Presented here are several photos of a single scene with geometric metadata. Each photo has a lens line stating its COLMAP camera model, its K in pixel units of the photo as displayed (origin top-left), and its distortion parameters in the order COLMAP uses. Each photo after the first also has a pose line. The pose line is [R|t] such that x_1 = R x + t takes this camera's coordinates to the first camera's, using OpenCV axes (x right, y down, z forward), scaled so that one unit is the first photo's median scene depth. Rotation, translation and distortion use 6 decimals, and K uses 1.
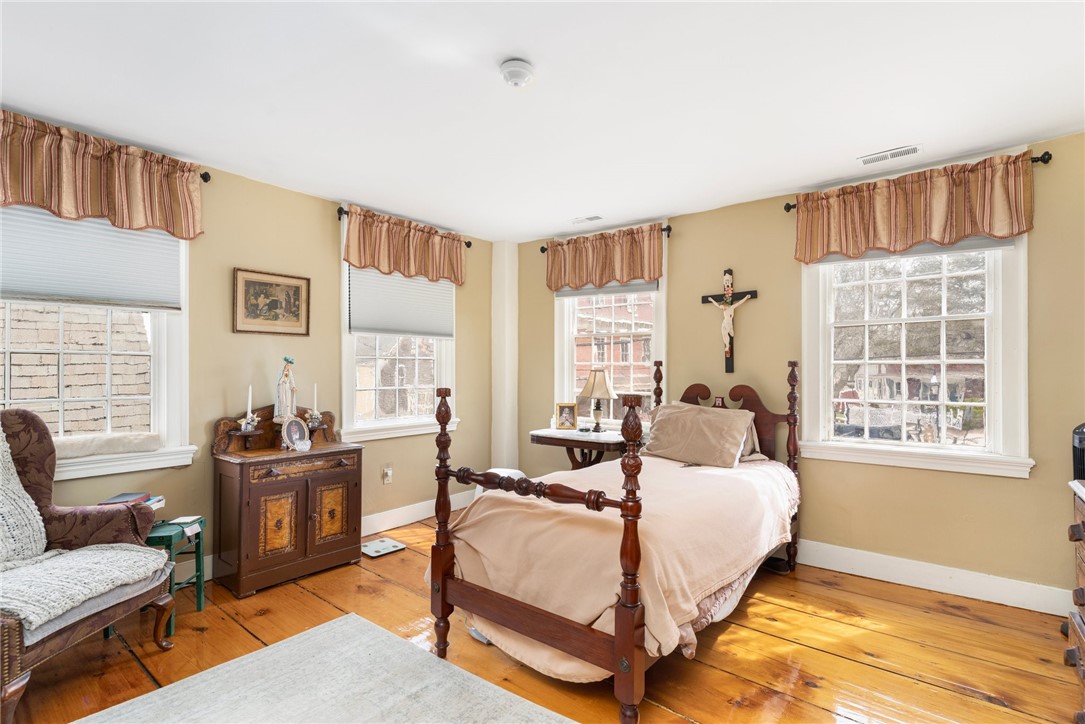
lens RADIAL K [[522.1, 0, 531.6], [0, 522.1, 366.0], [0, 0, 1]] dist [0.001504, 0.001229]
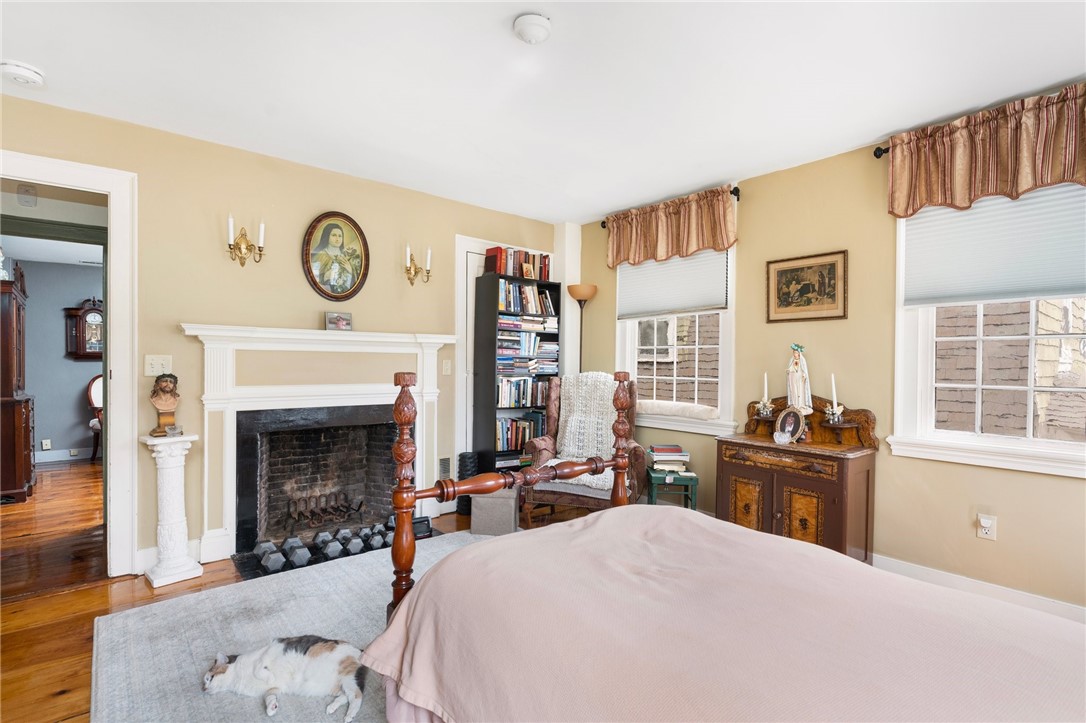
lens RADIAL K [[522.6, 0, 542.5], [0, 522.6, 365.9], [0, 0, 1]] dist [0.001504, 0.001229]
pose [[-0.190483, 0.003243, -0.981685, 0.546728], [-0.003753, 0.999985, 0.004031, 0.020238], [0.981683, 0.004452, -0.190468, 0.735650]]
